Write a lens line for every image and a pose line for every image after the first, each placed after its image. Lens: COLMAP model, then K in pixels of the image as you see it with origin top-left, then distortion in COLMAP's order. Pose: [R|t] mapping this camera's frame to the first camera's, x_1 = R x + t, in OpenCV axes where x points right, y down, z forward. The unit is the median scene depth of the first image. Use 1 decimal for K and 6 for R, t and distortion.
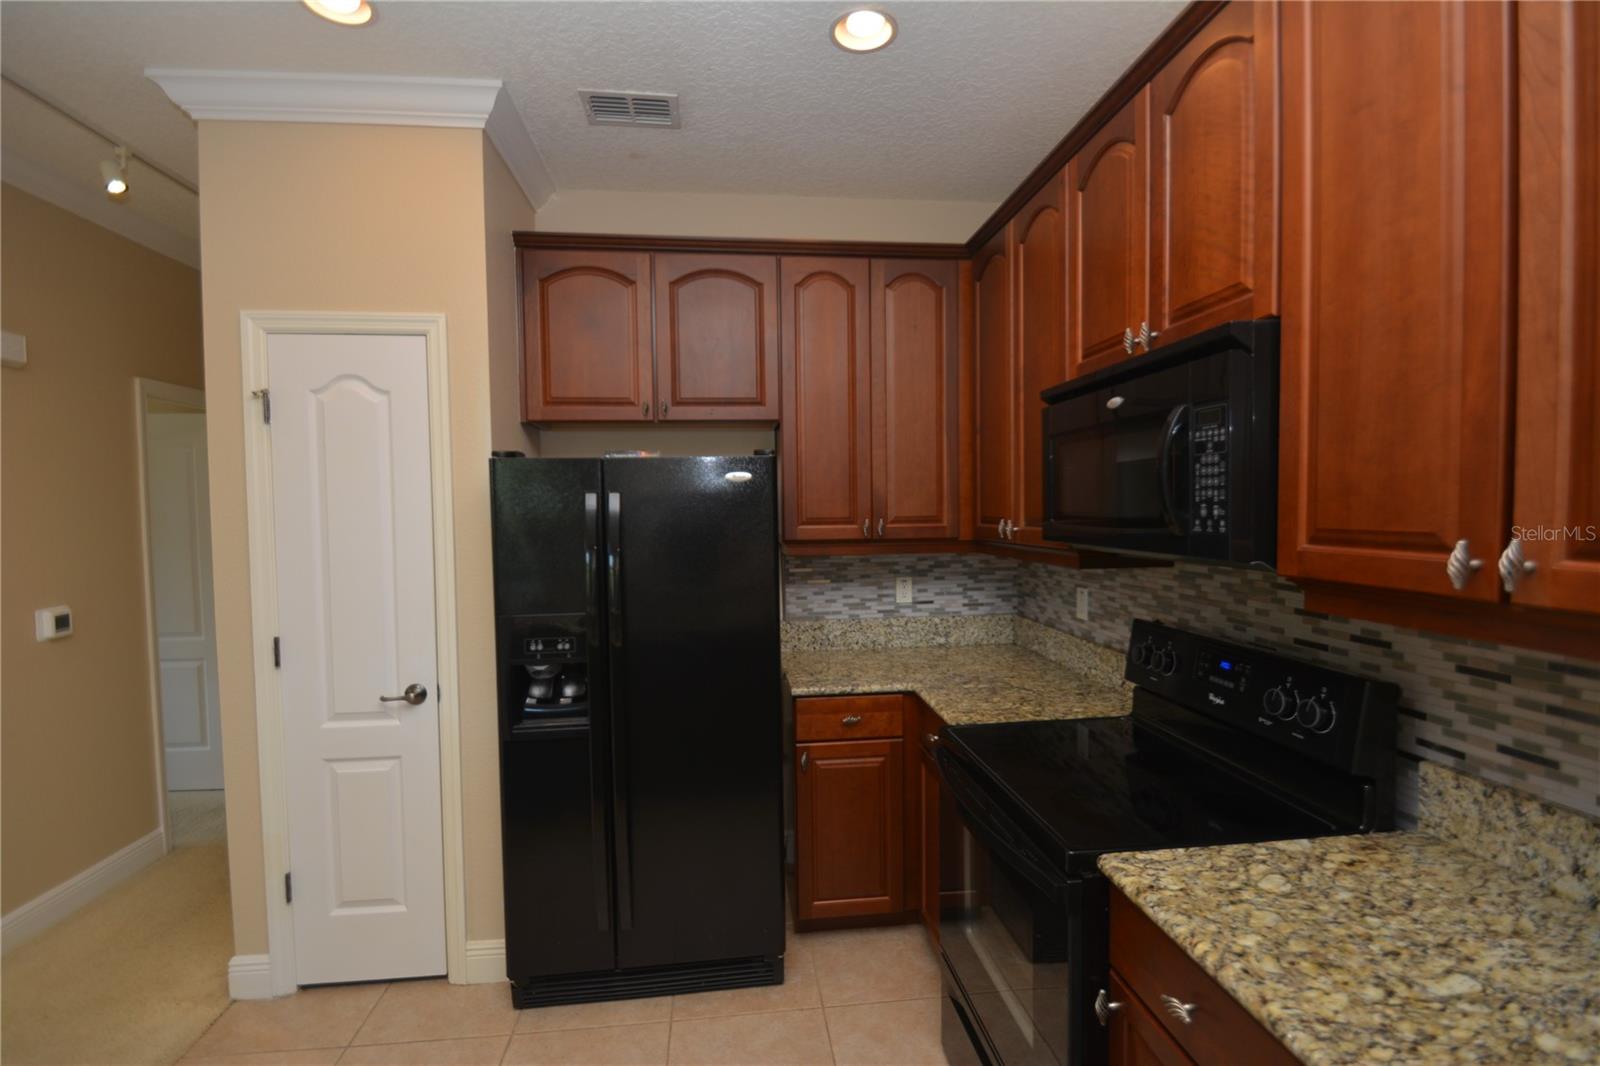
lens RADIAL K [[732.9, 0, 799.5], [0, 732.9, 537.5], [0, 0, 1]] dist [0.003434, -0.009991]
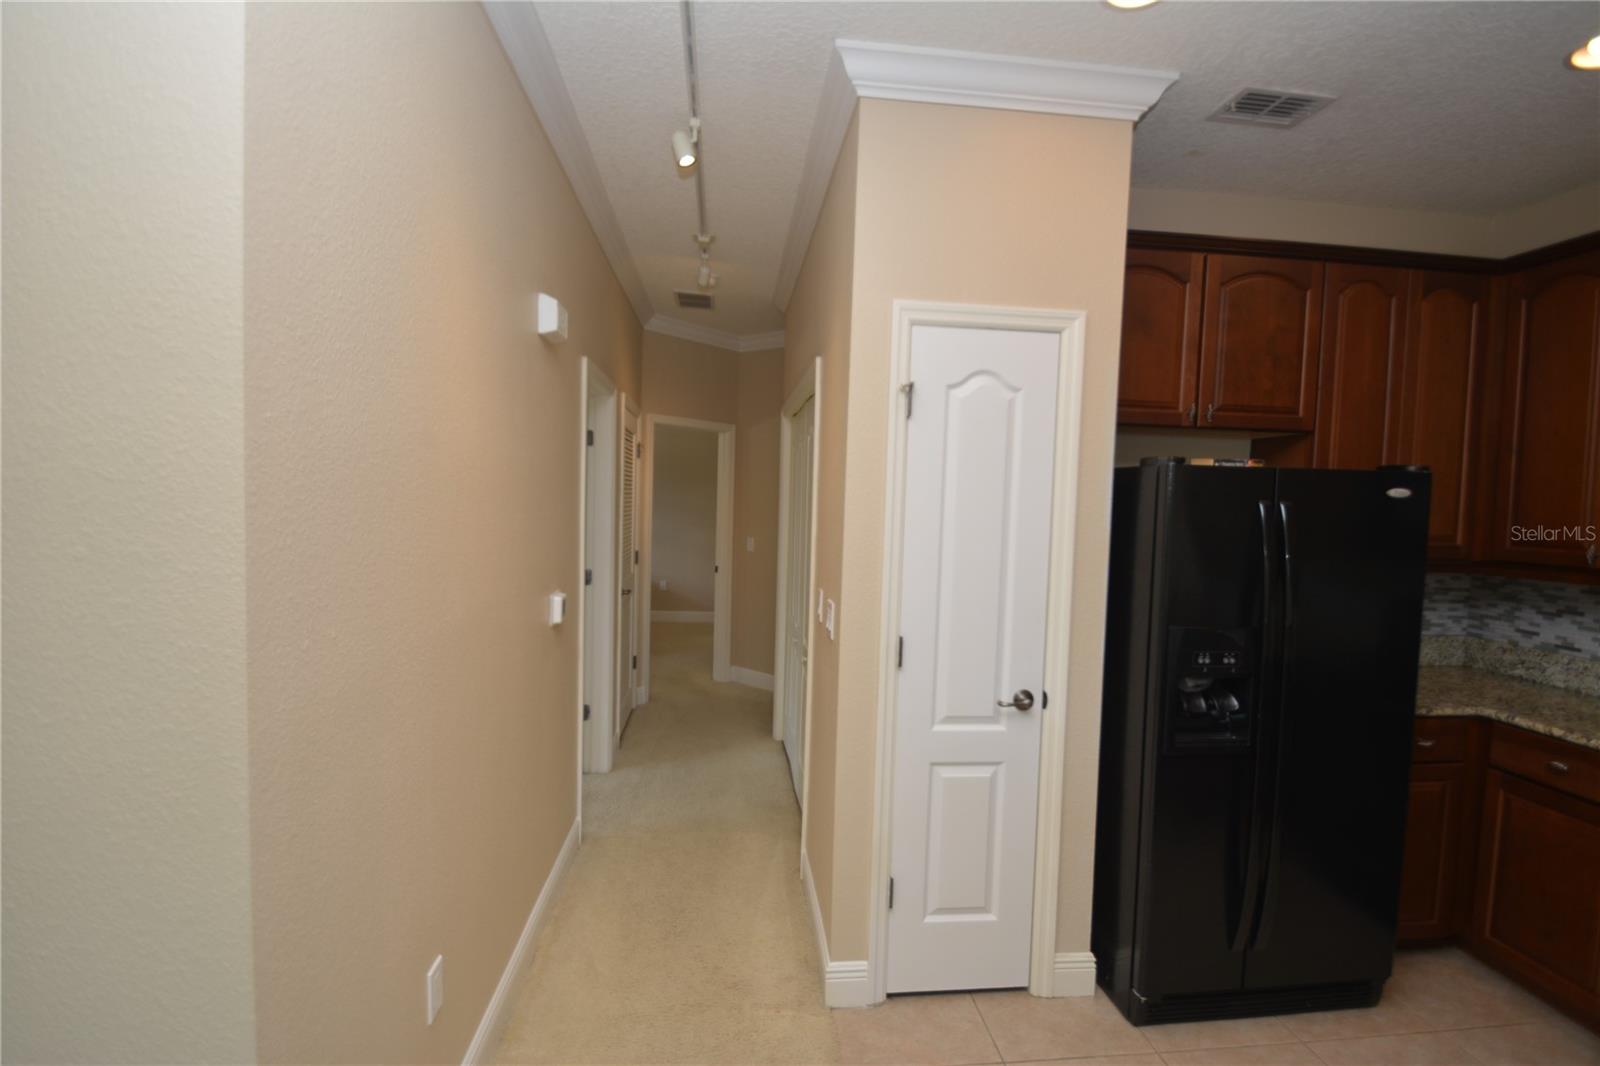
lens RADIAL K [[732.9, 0, 802.5], [0, 732.9, 536.9], [0, 0, 1]] dist [0.003434, -0.009991]
pose [[0.999076, 0.042900, -0.002536, -0.830583], [-0.042868, 0.999015, 0.011466, -0.001995], [0.003026, -0.011347, 0.999931, 0.026360]]
